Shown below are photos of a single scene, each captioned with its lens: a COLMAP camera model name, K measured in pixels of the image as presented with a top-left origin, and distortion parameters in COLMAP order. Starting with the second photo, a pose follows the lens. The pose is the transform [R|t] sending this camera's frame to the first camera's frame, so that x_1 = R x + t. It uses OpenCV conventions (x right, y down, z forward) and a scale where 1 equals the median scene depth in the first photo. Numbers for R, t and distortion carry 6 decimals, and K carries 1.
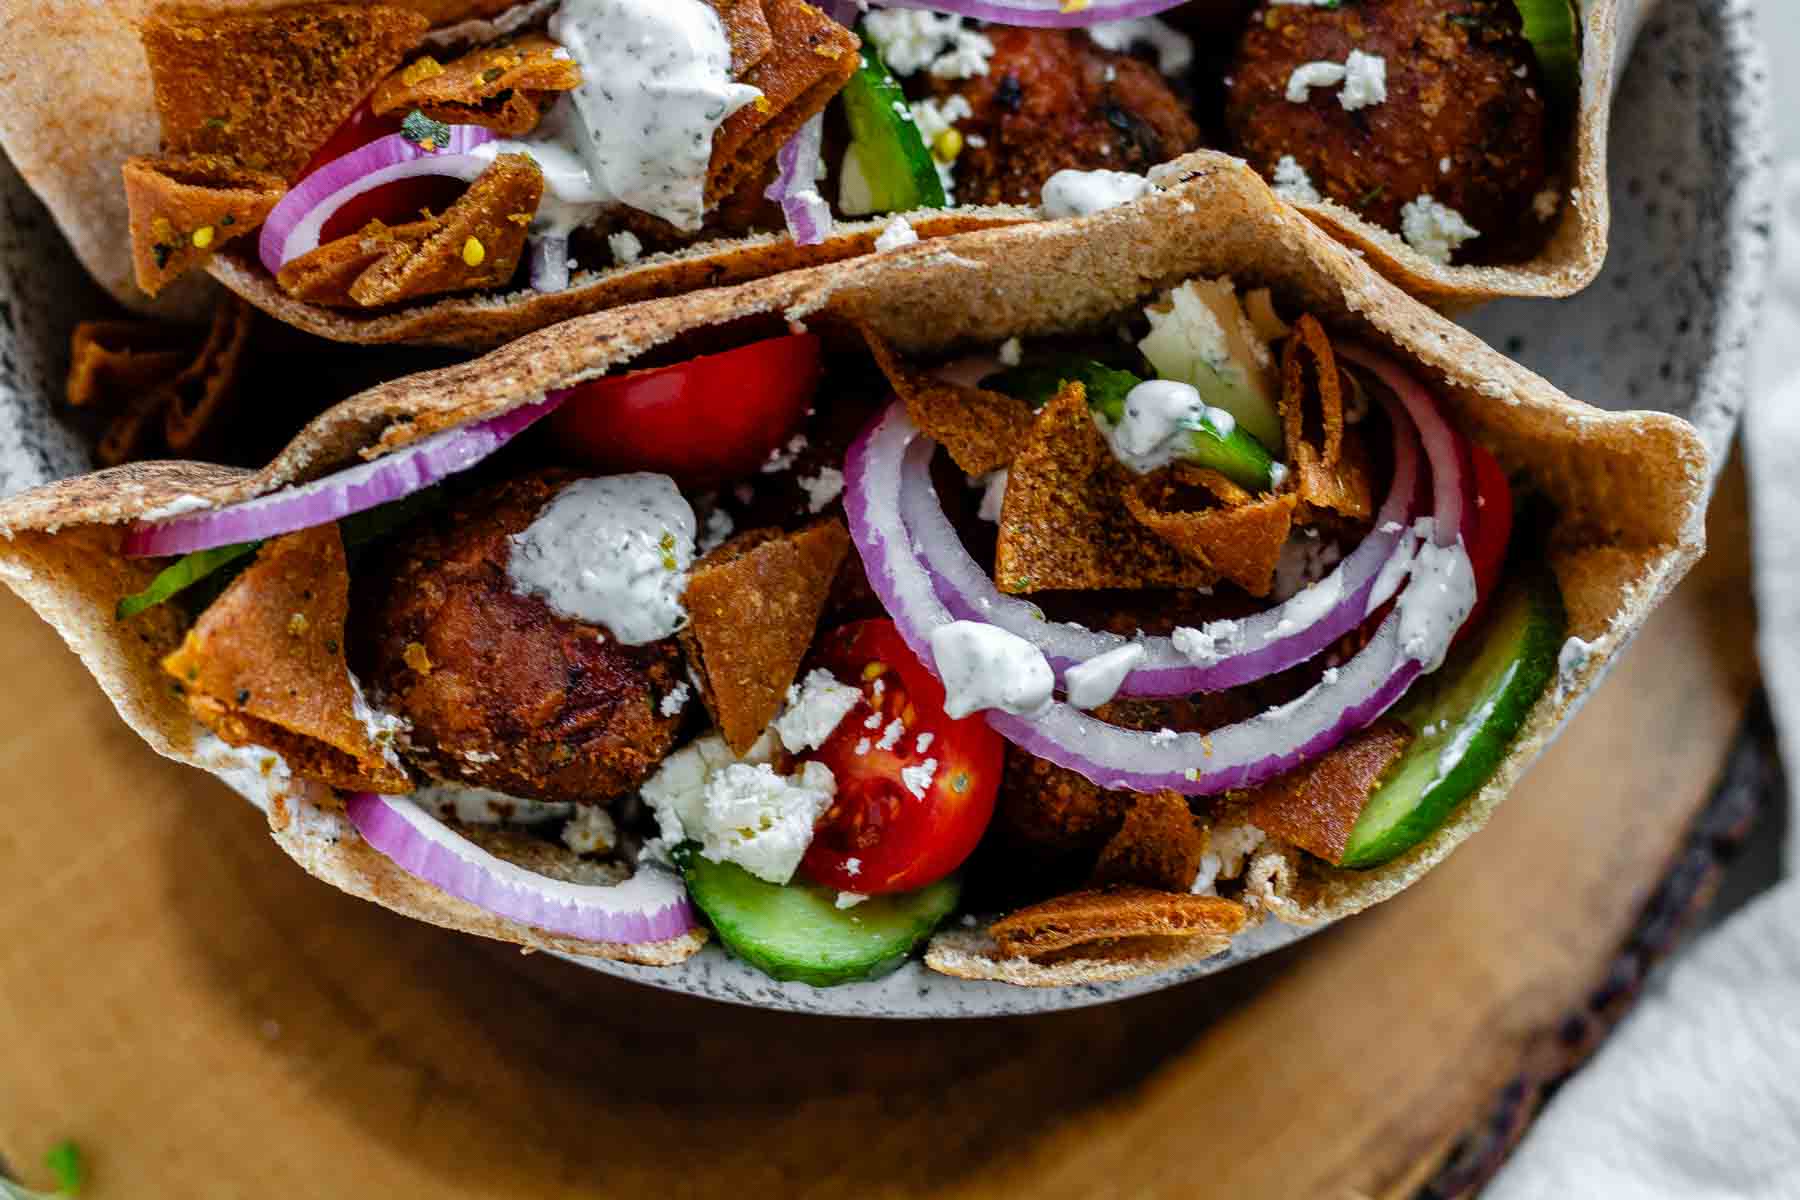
lens RADIAL K [[4460.6, 0, 900.2], [0, 4460.6, 588.7], [0, 0, 1]] dist [0.069815, 0.000000]
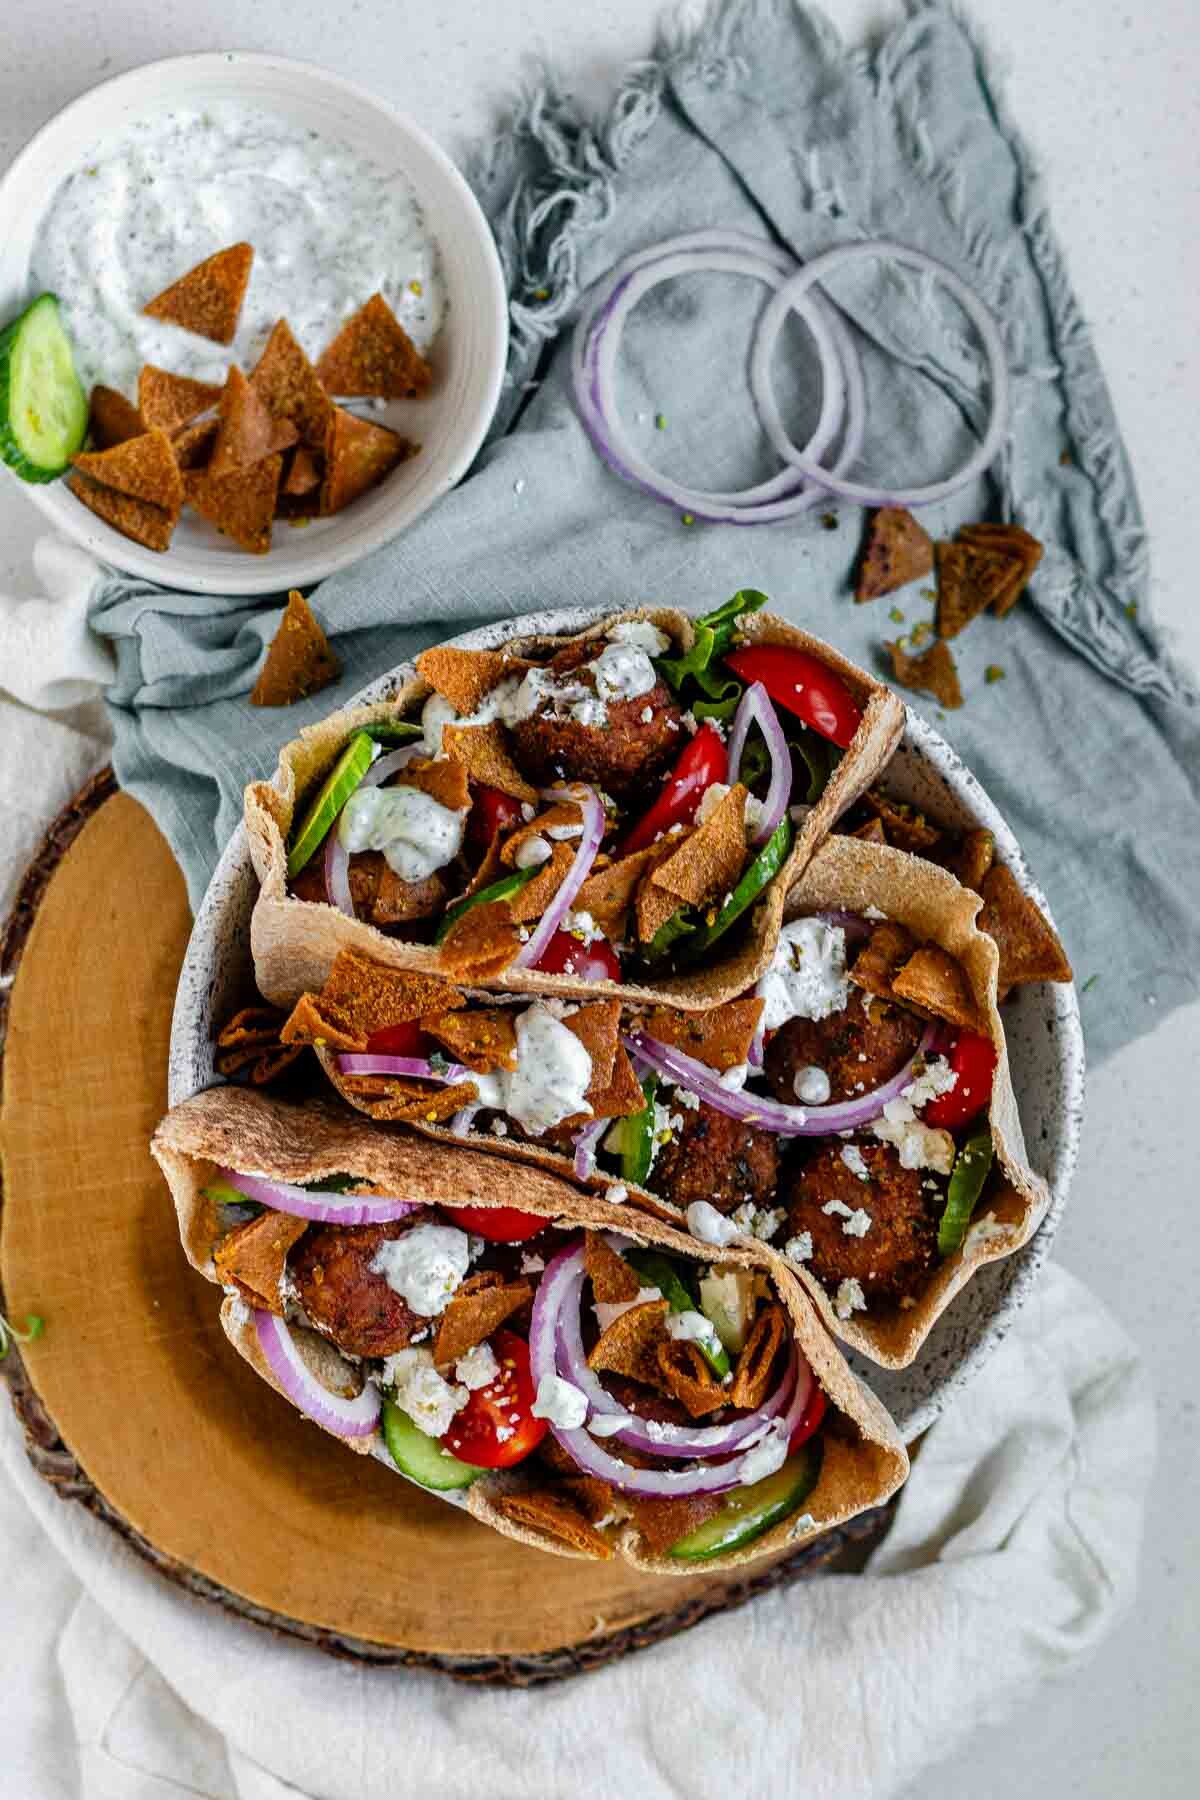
lens RADIAL K [[4458.7, 0, 600.8], [0, 4458.7, 911.6], [0, 0, 1]] dist [0.103878, 0.000000]
pose [[0.882550, 0.449719, 0.137325, -0.347711], [-0.470218, 0.843535, 0.259507, -0.715369], [0.000867, -0.293601, 0.955928, -0.918098]]
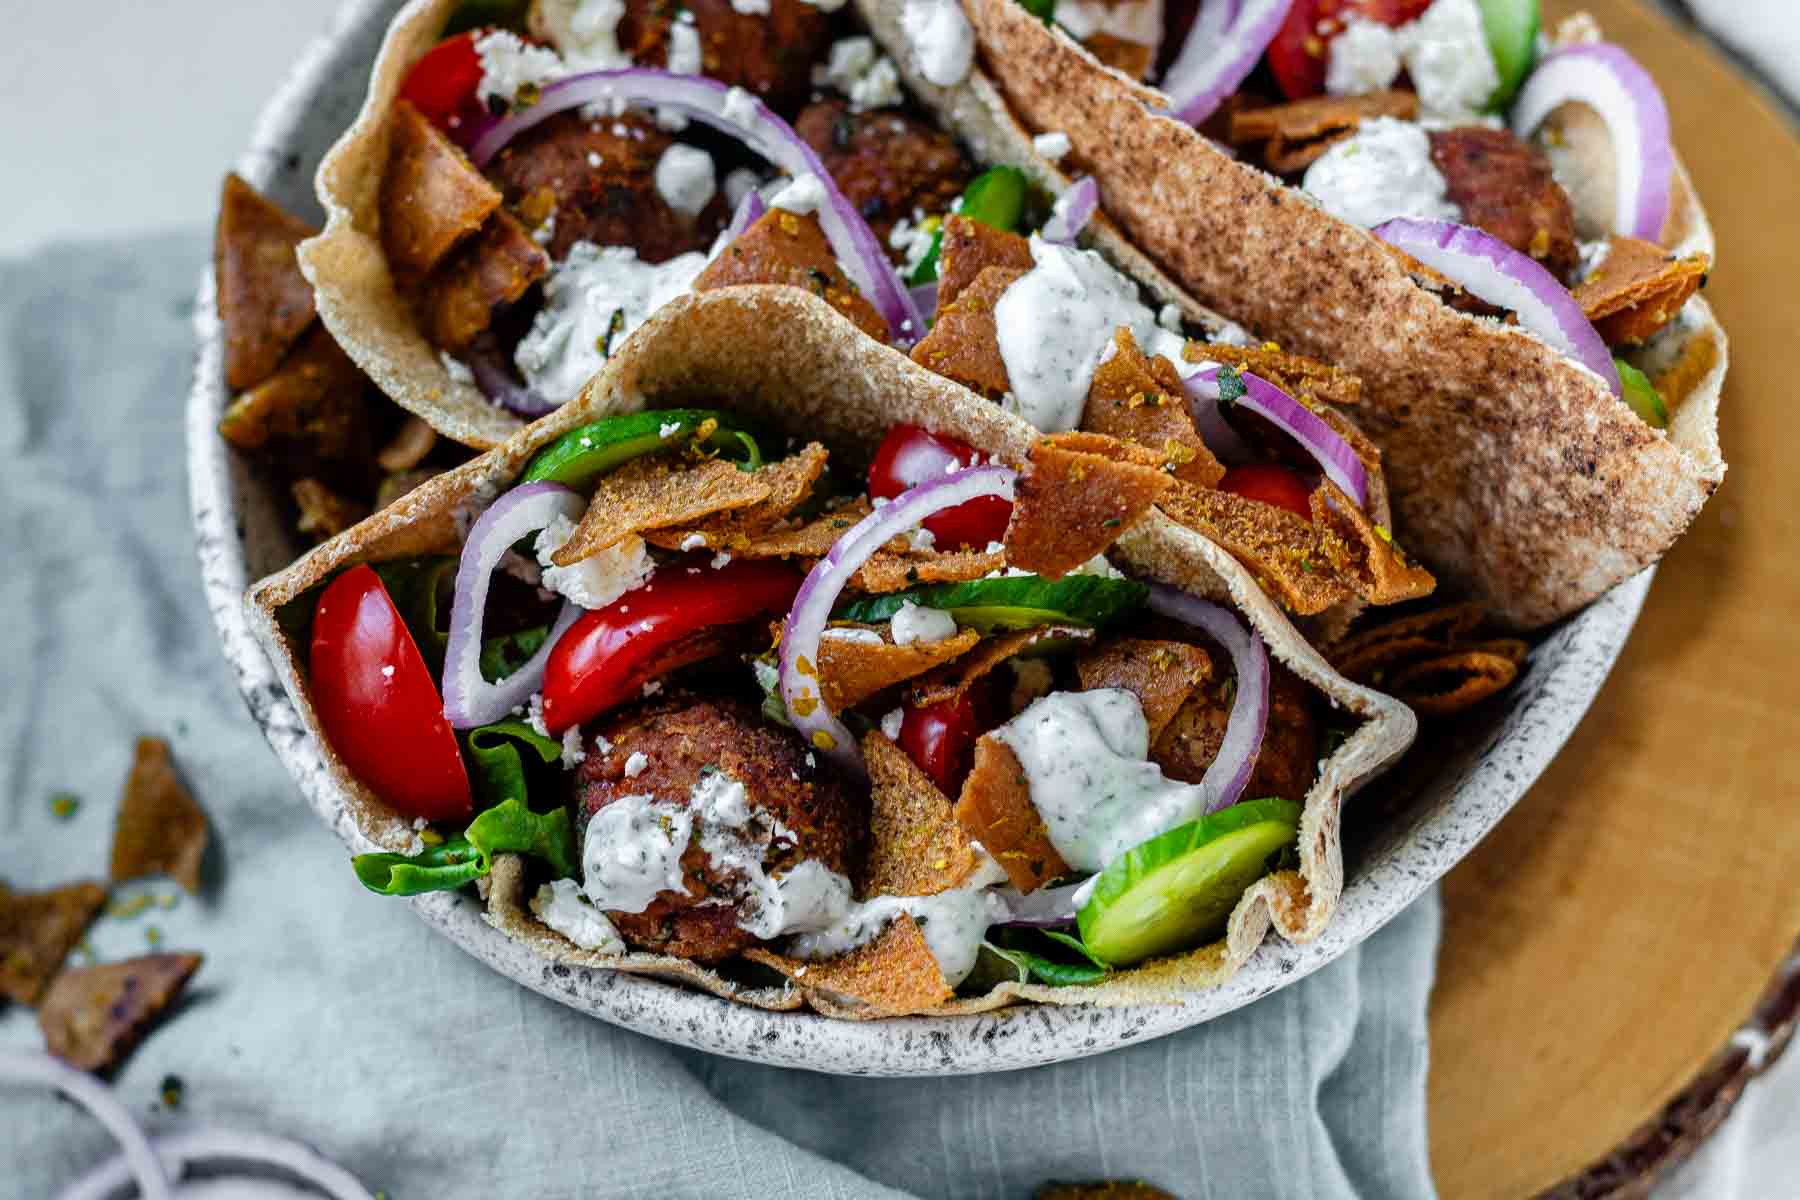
lens RADIAL K [[4460.6, 0, 861.1], [0, 4460.6, 604.9], [0, 0, 1]] dist [0.069815, 0.000000]
pose [[-0.582559, -0.712185, 0.391685, -0.562062], [0.782994, -0.362459, 0.505514, -0.811499], [-0.218050, 0.601179, 0.768790, 0.113485]]
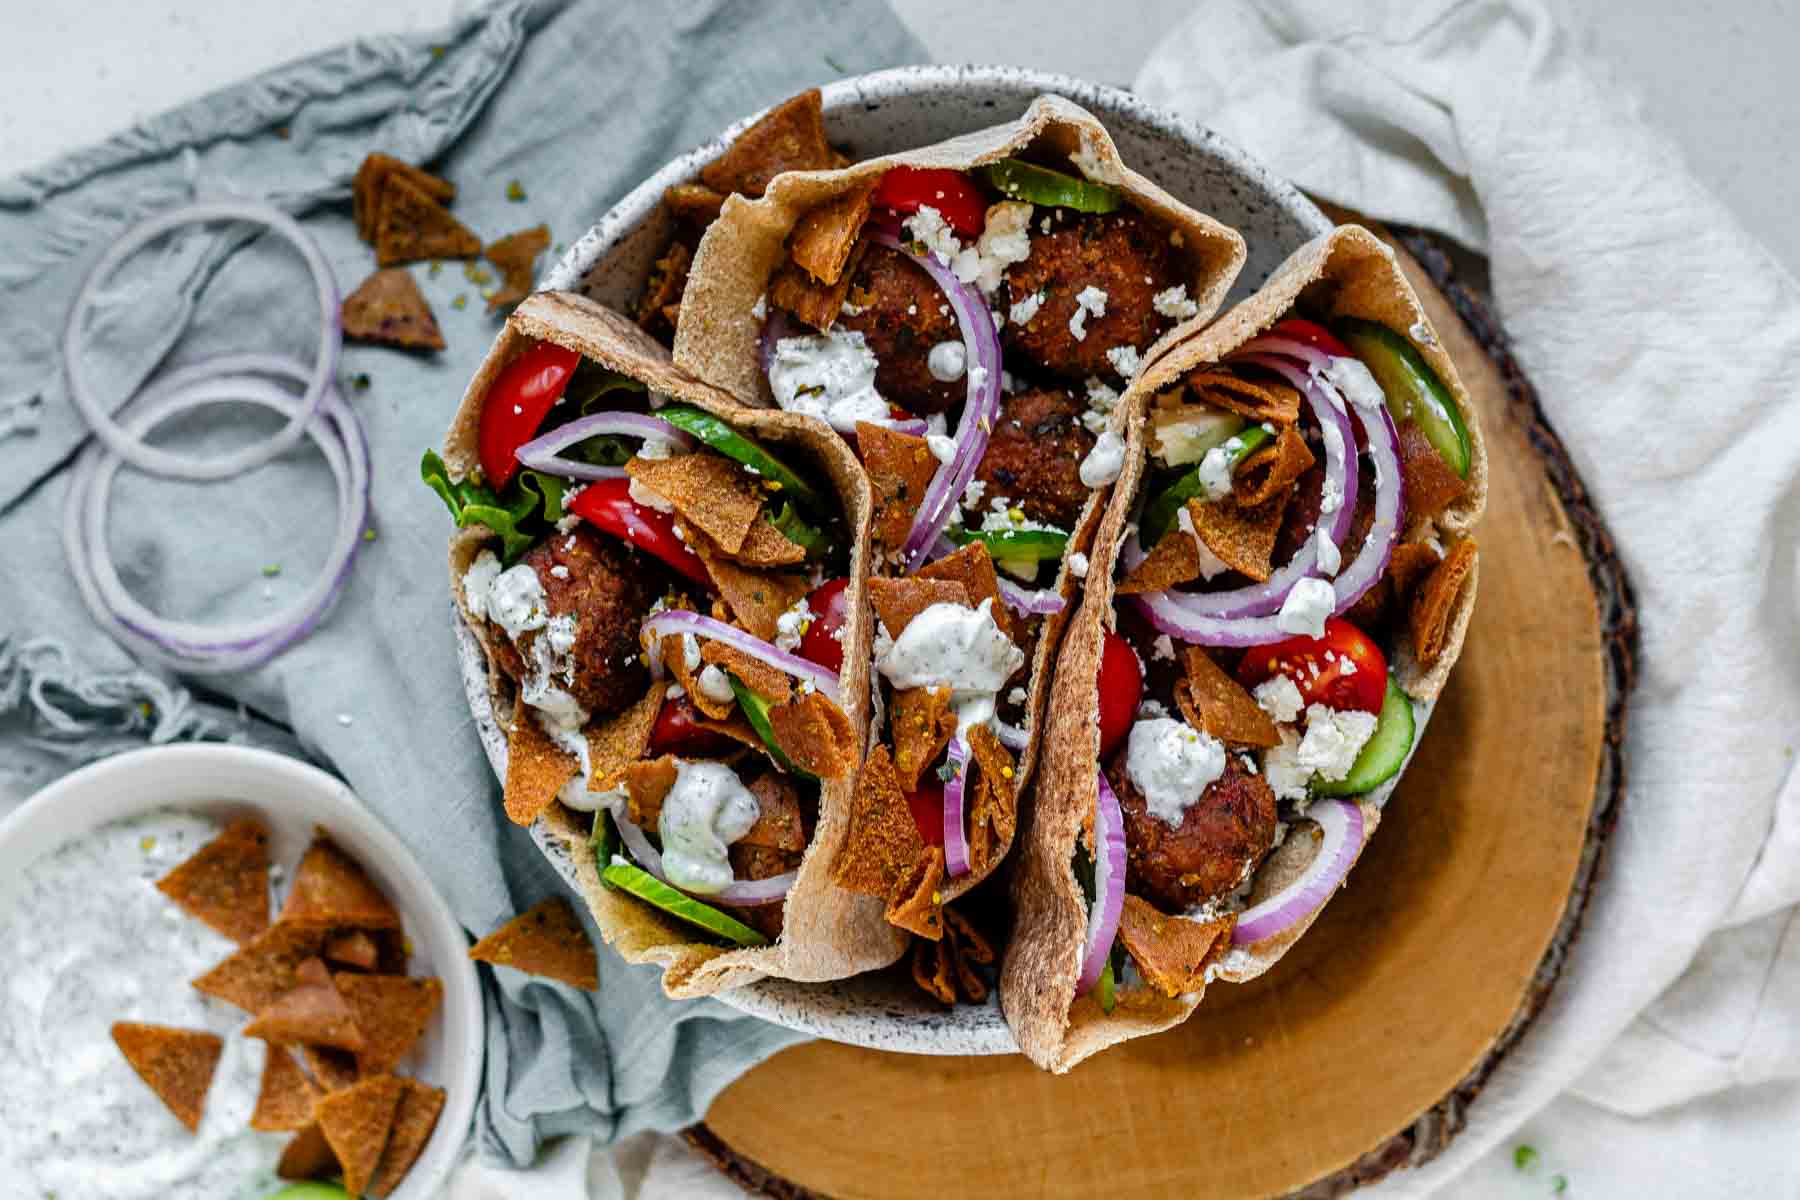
lens RADIAL K [[4460.6, 0, 899.5], [0, 4460.6, 597.3], [0, 0, 1]] dist [0.069815, 0.000000]
pose [[0.383570, -0.917862, 0.101999, -0.236698], [0.885346, 0.396891, 0.242155, -0.598165], [-0.262748, -0.002579, 0.964861, -0.805620]]
